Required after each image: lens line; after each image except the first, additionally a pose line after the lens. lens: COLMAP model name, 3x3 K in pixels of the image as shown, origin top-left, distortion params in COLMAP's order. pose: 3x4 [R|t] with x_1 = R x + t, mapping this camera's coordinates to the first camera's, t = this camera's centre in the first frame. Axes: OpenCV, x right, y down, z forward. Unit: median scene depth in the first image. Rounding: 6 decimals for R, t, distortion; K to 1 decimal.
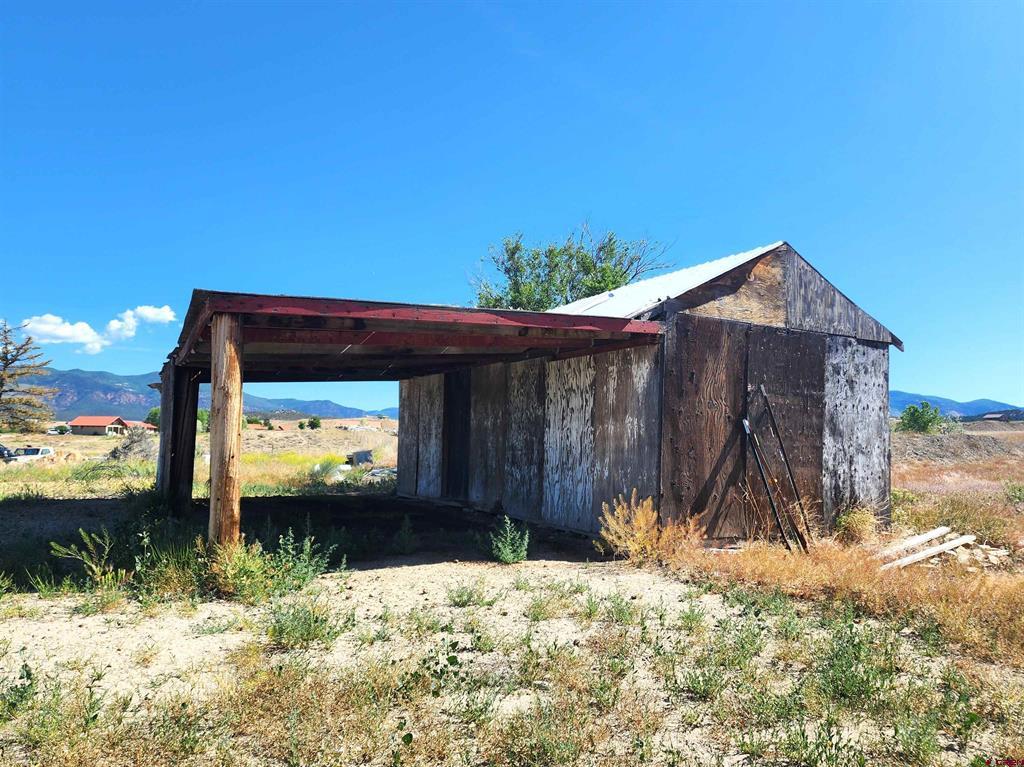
lens RADIAL K [[719.9, 0, 512.0], [0, 719.9, 383.5], [0, 0, 1]] dist [0.082588, -0.075090]
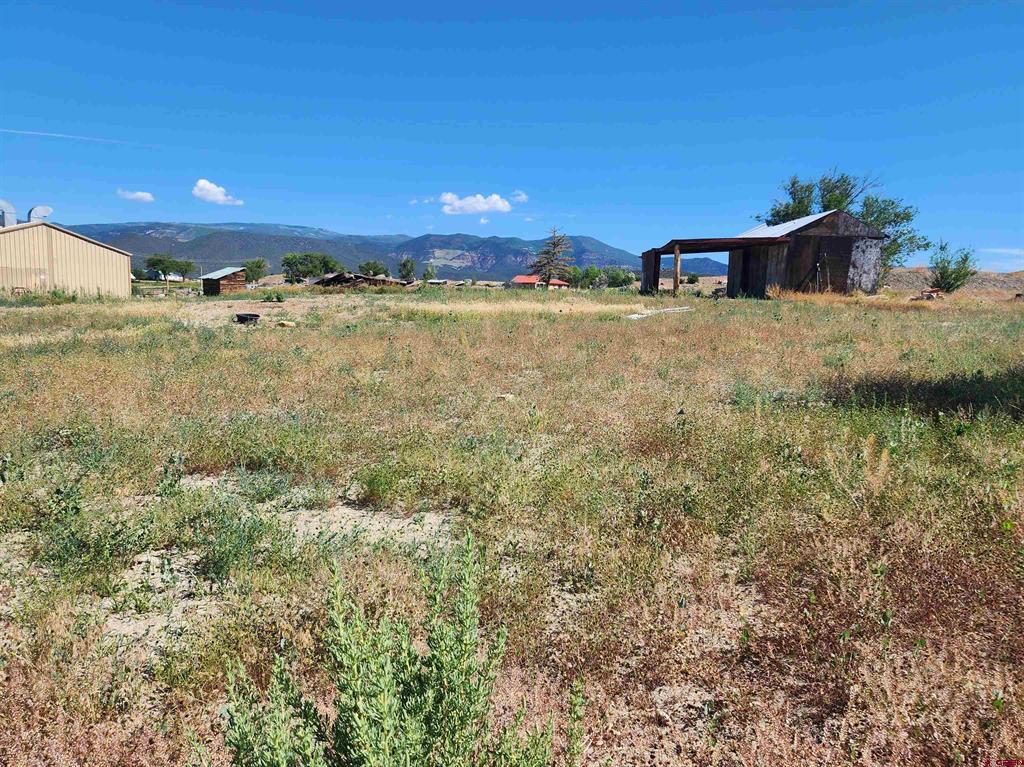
lens RADIAL K [[719.9, 0, 512.0], [0, 719.9, 383.5], [0, 0, 1]] dist [0.082588, -0.075090]
pose [[0.873335, 0.064774, -0.482793, 0.441156], [0.029111, 0.982408, 0.184464, -0.042382], [0.486249, -0.175154, 0.856086, -1.625823]]
